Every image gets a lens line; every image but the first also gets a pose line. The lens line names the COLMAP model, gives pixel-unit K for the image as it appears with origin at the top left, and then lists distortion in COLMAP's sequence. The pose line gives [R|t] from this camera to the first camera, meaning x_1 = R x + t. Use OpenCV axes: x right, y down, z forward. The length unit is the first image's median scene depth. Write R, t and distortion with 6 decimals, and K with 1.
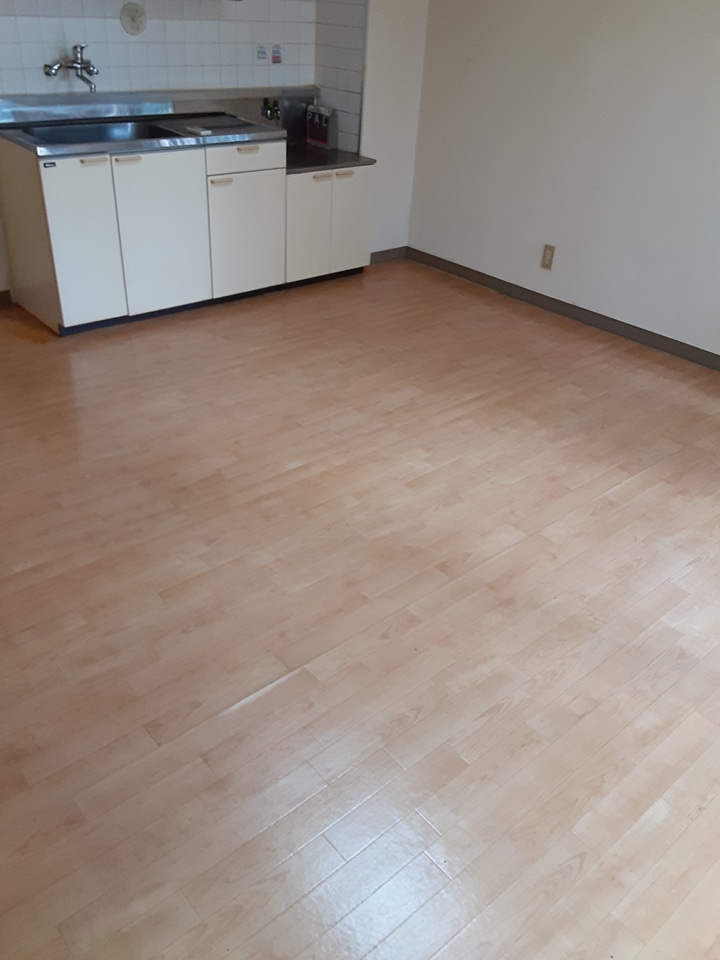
lens RADIAL K [[794.0, 0, 346.1], [0, 794.0, 493.6], [0, 0, 1]] dist [0.057644, -0.104421]
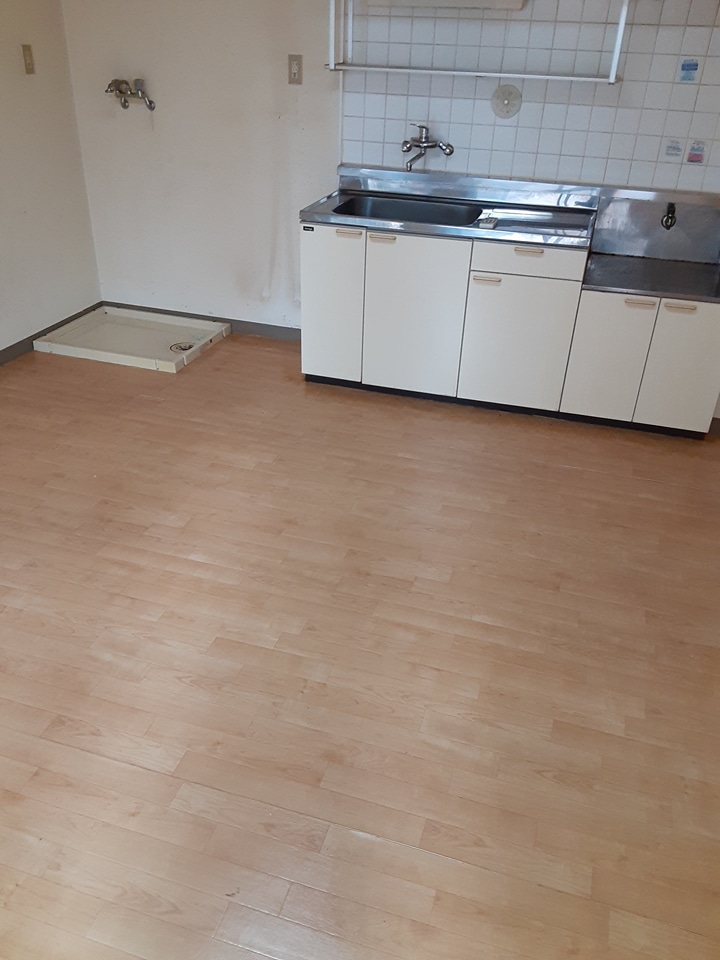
lens RADIAL K [[760.9, 0, 364.7], [0, 760.9, 488.3], [0, 0, 1]] dist [0.067280, -0.097432]
pose [[0.516043, 0.402038, -0.756350, 0.570508], [-0.459058, 0.875297, 0.152058, -0.280352], [0.723164, 0.268740, 0.636249, 0.462773]]
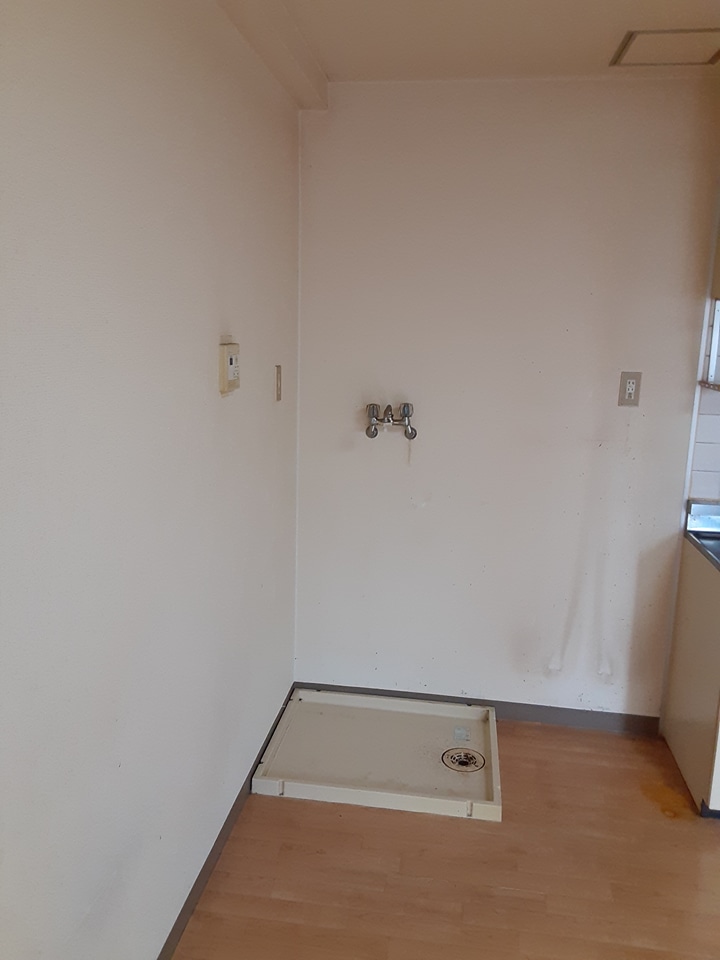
lens RADIAL K [[733.6, 0, 356.1], [0, 733.6, 497.2], [0, 0, 1]] dist [0.024529, -0.037883]
pose [[0.646970, 0.117906, -0.753345, -0.103241], [-0.399428, 0.893982, -0.203110, -0.204497], [0.649528, 0.432313, 0.625474, 0.287508]]
